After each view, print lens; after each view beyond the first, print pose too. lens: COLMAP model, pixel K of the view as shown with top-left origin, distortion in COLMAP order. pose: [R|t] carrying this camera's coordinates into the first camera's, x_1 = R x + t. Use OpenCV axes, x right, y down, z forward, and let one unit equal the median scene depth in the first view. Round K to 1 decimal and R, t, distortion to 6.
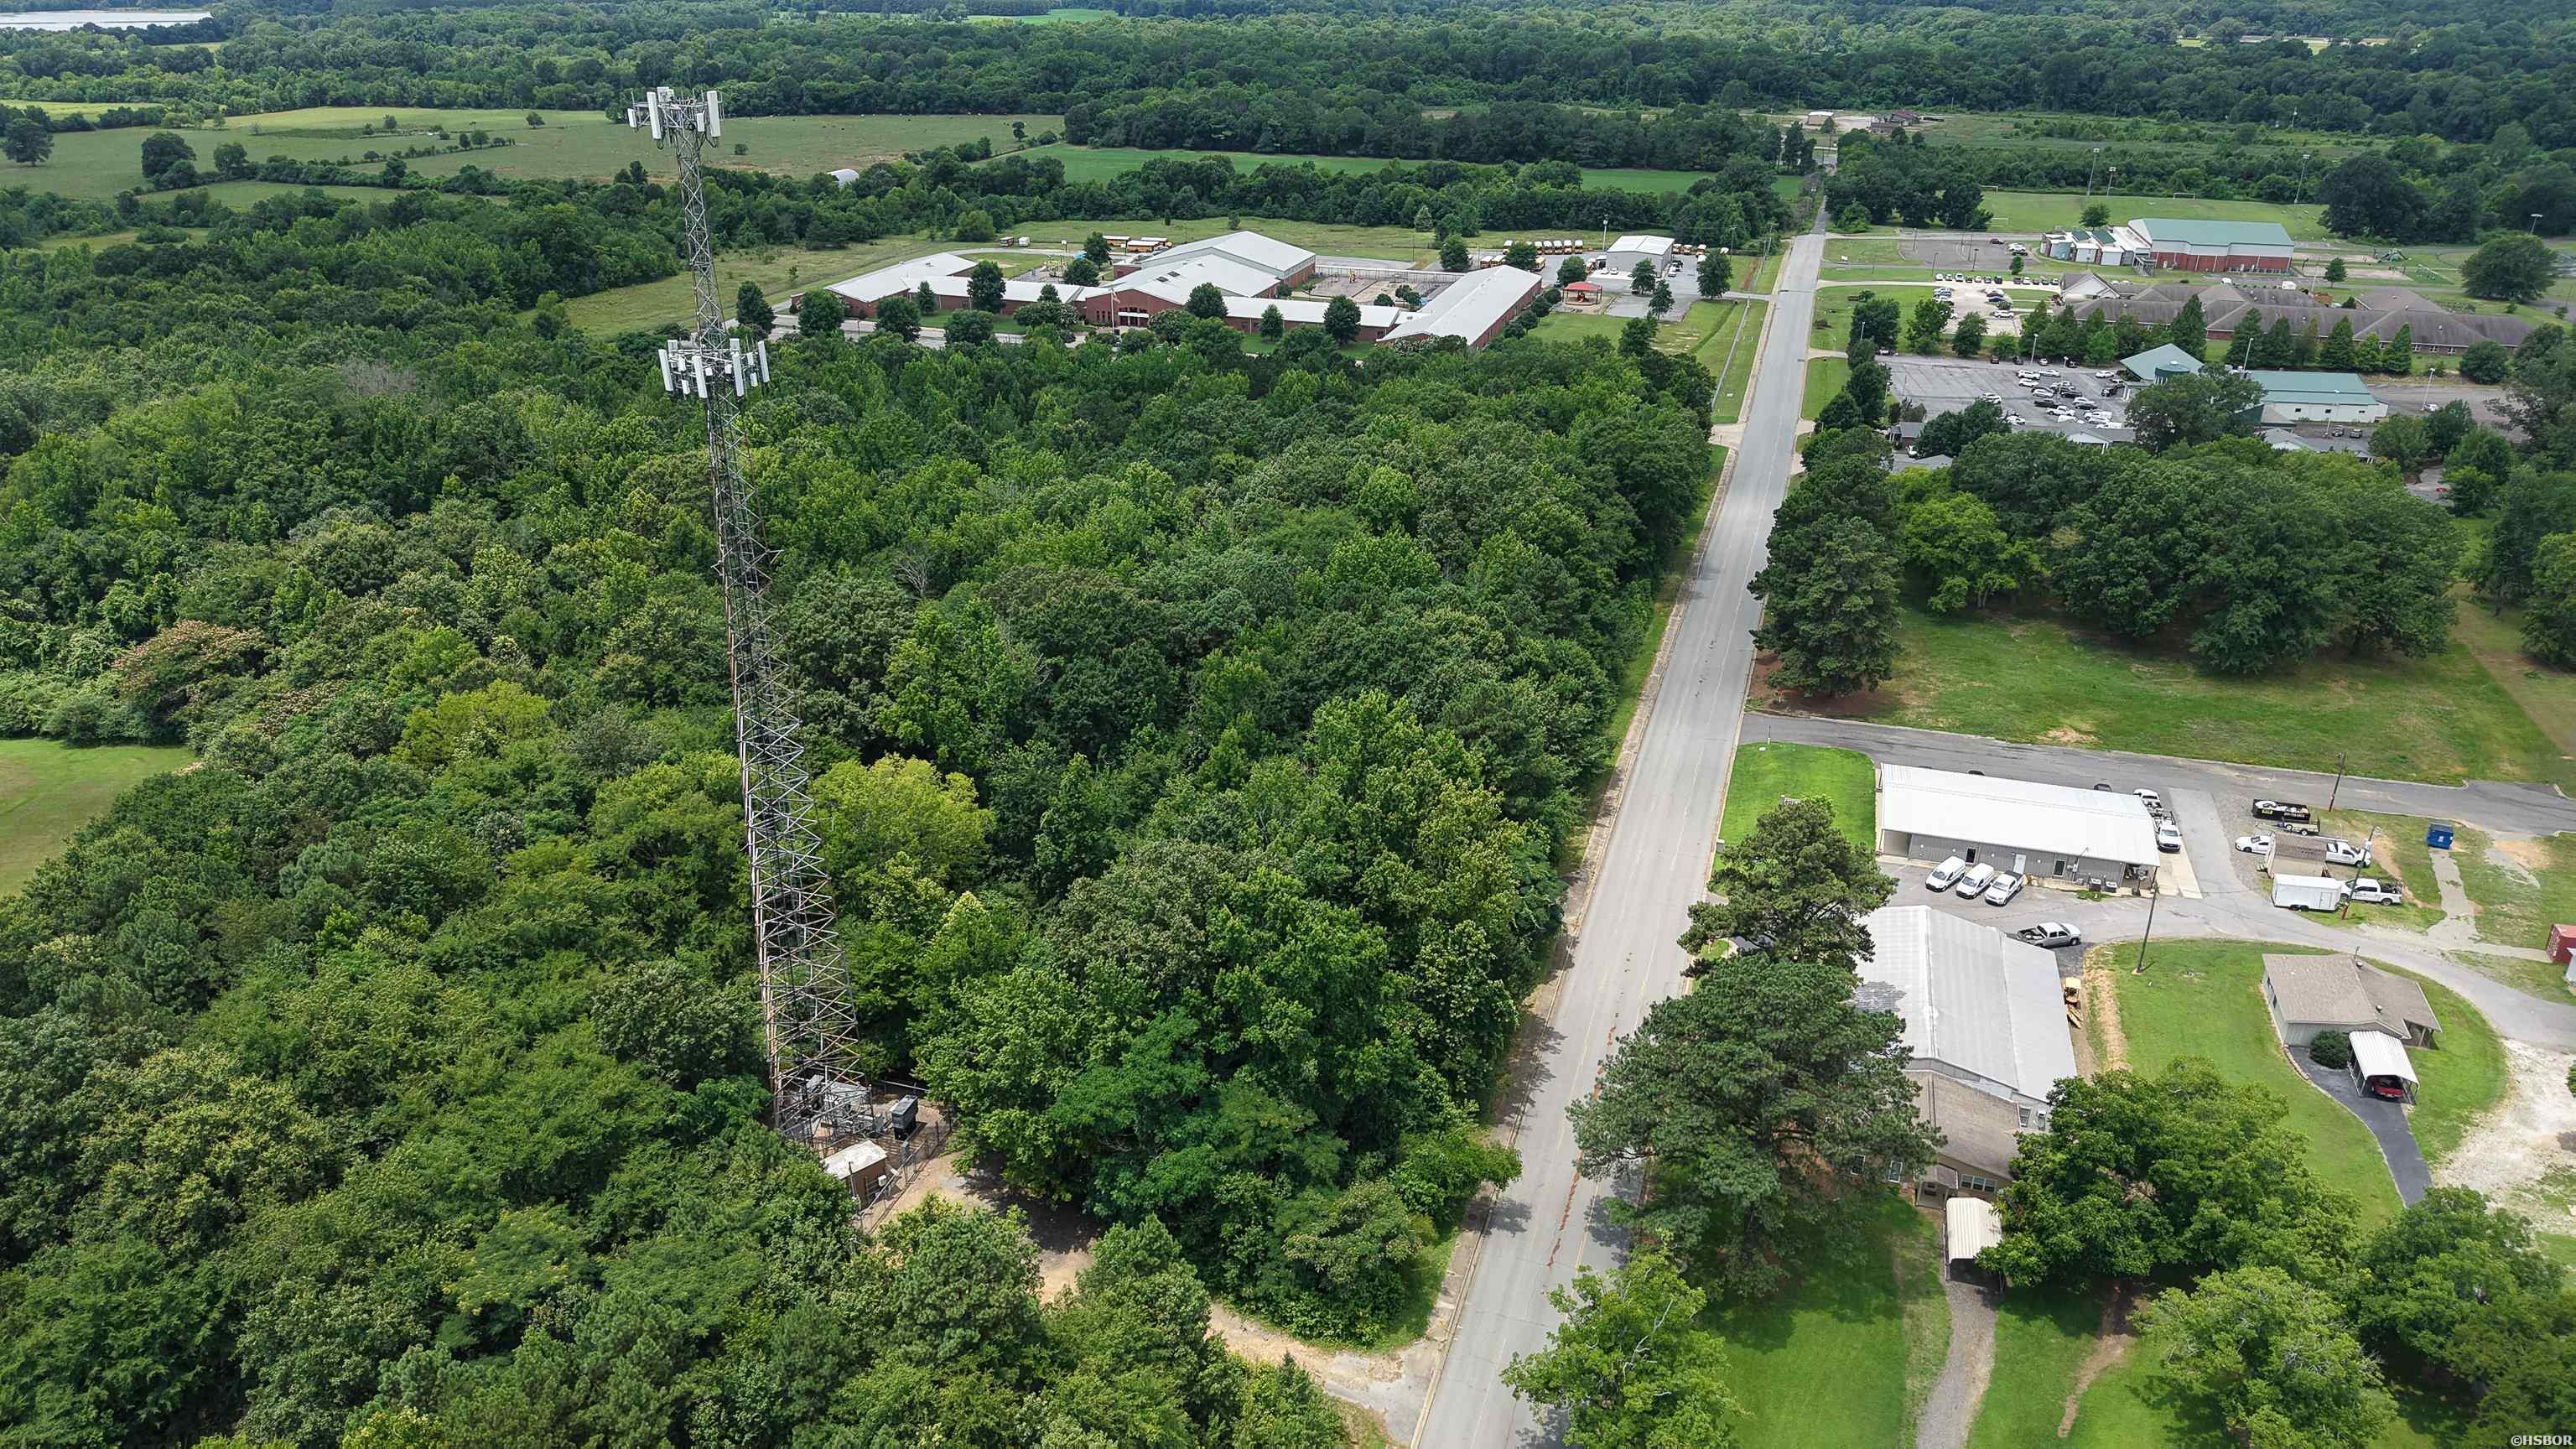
lens RADIAL K [[1730.2, 0, 1281.6], [0, 1730.2, 720.9], [0, 0, 1]] dist [0.019815, -0.006851]
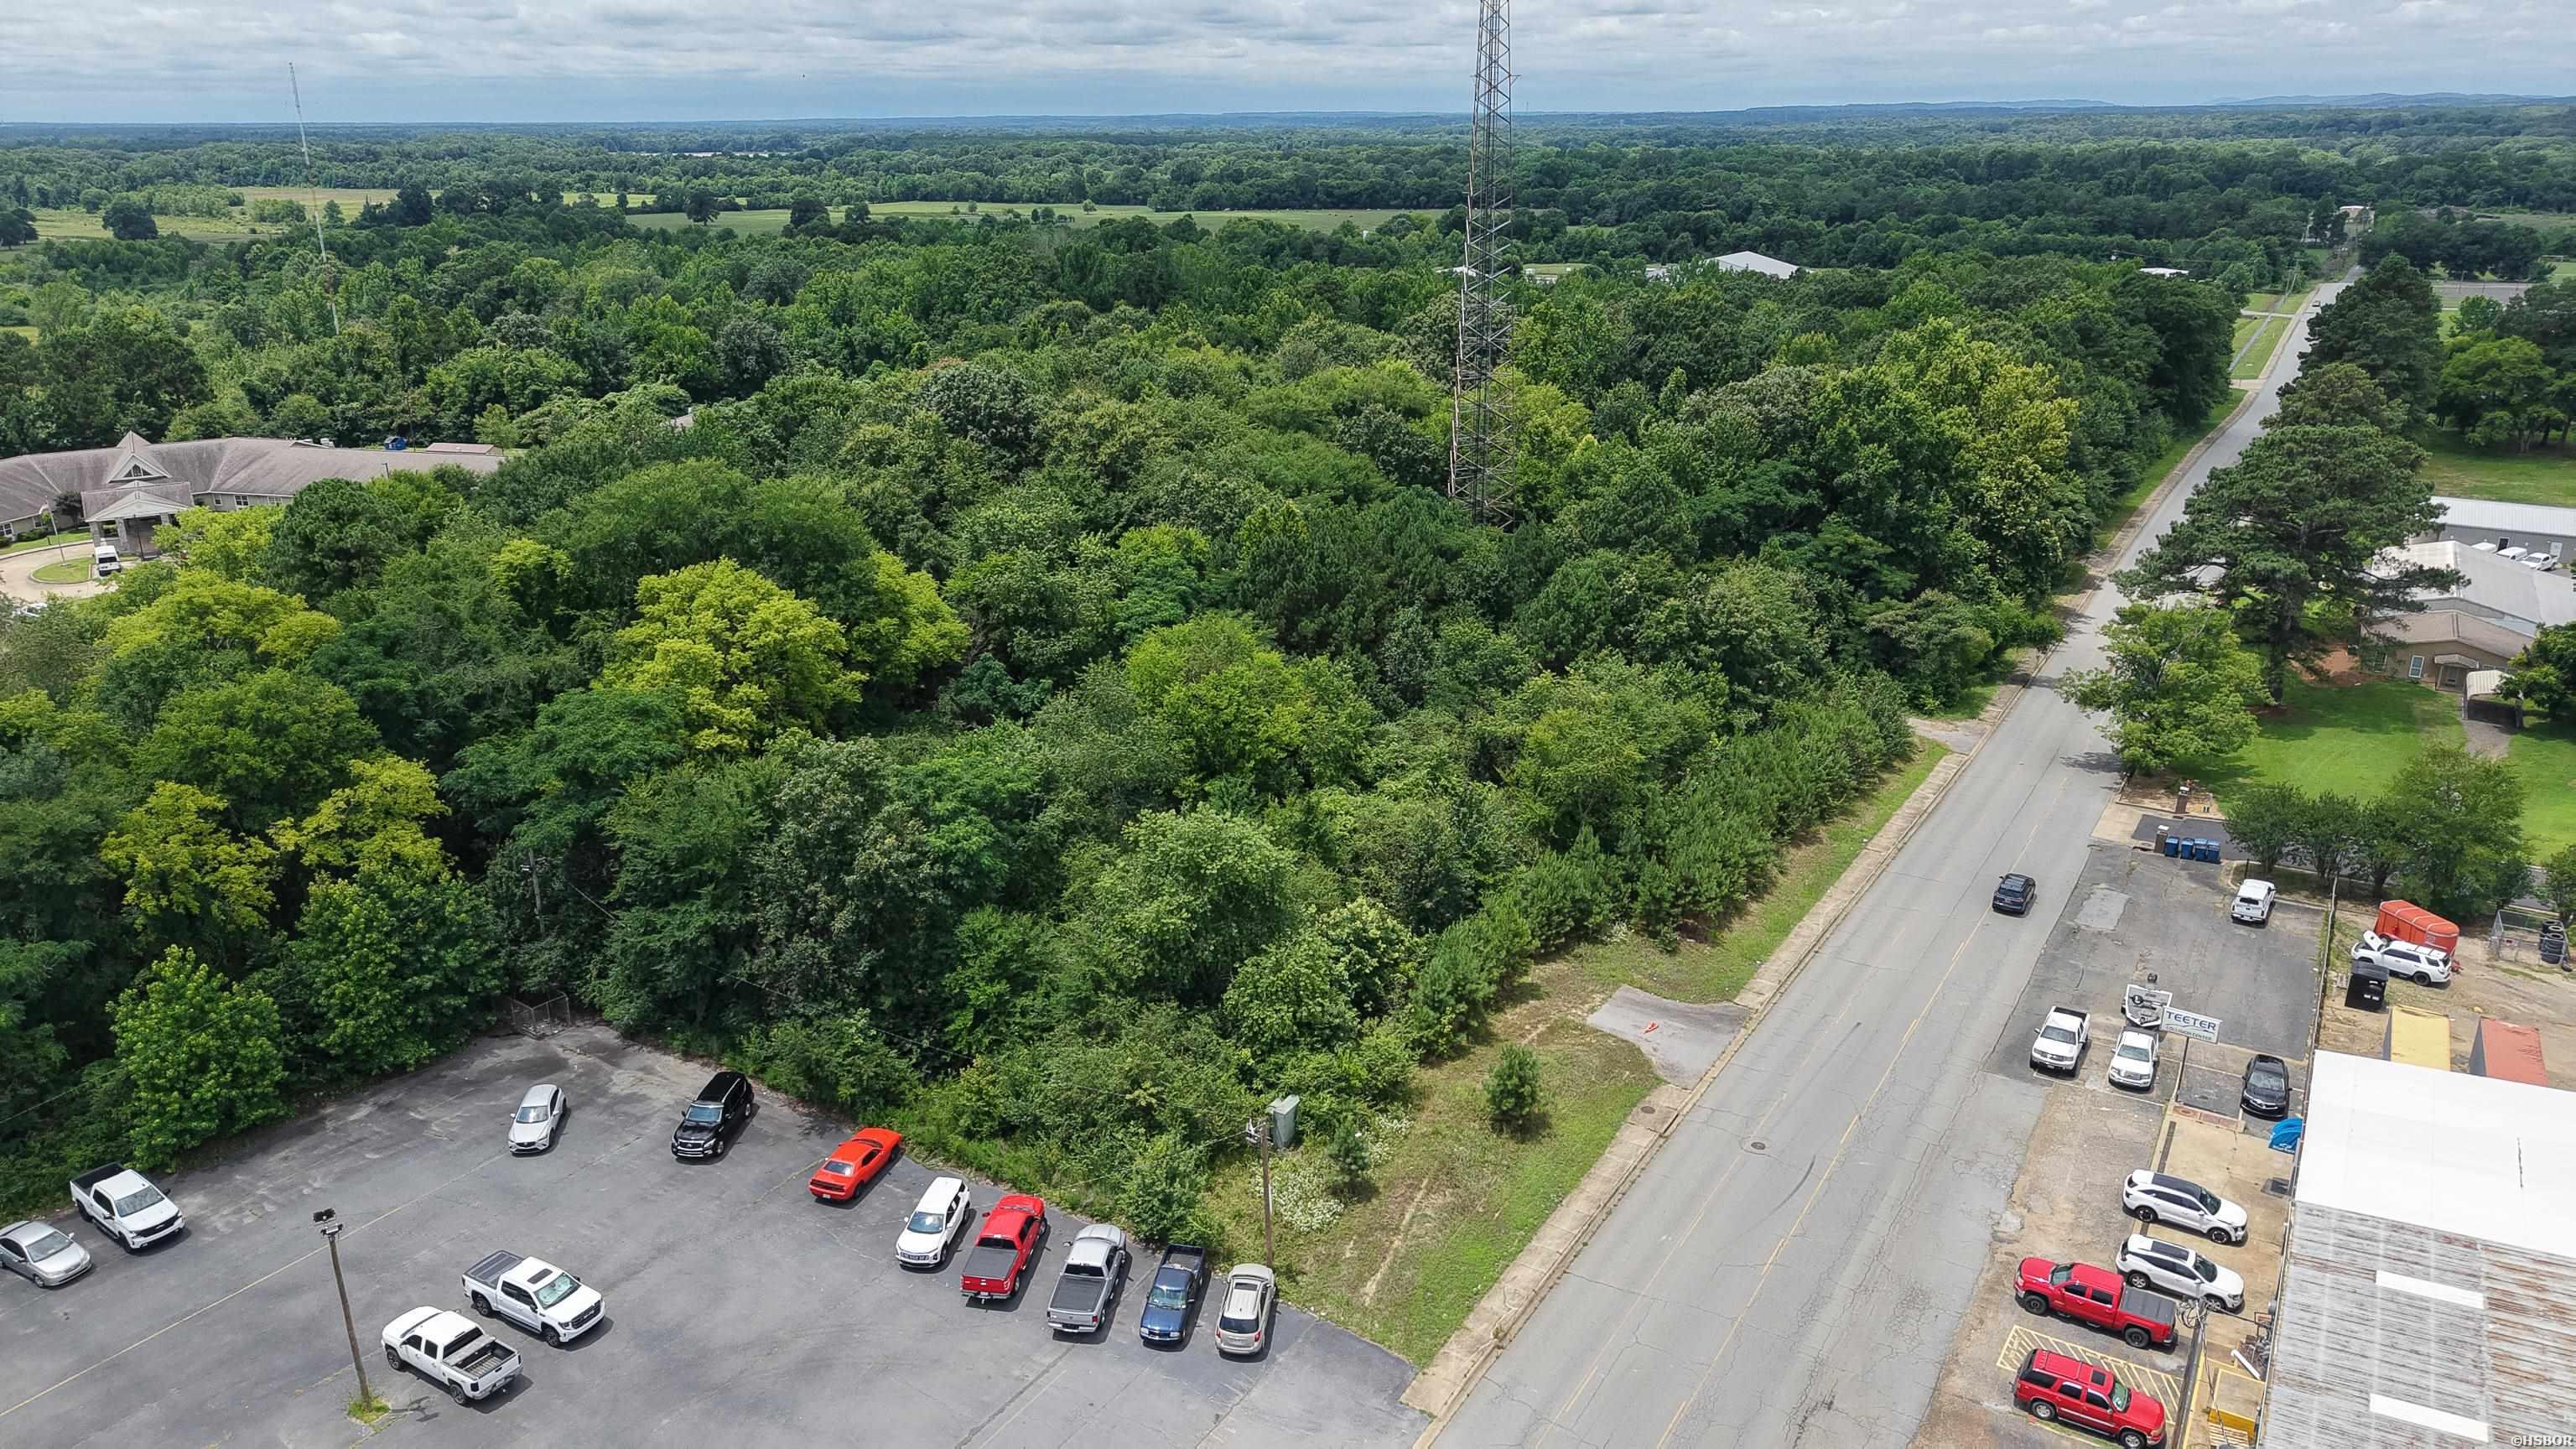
lens RADIAL K [[1730.2, 0, 1298.0], [0, 1730.2, 724.7], [0, 0, 1]] dist [0.019815, -0.006851]
pose [[0.970297, 0.076666, -0.229448, -0.050215], [-0.095514, 0.992807, -0.072184, 0.246018], [0.222264, 0.091956, 0.970640, -0.145798]]
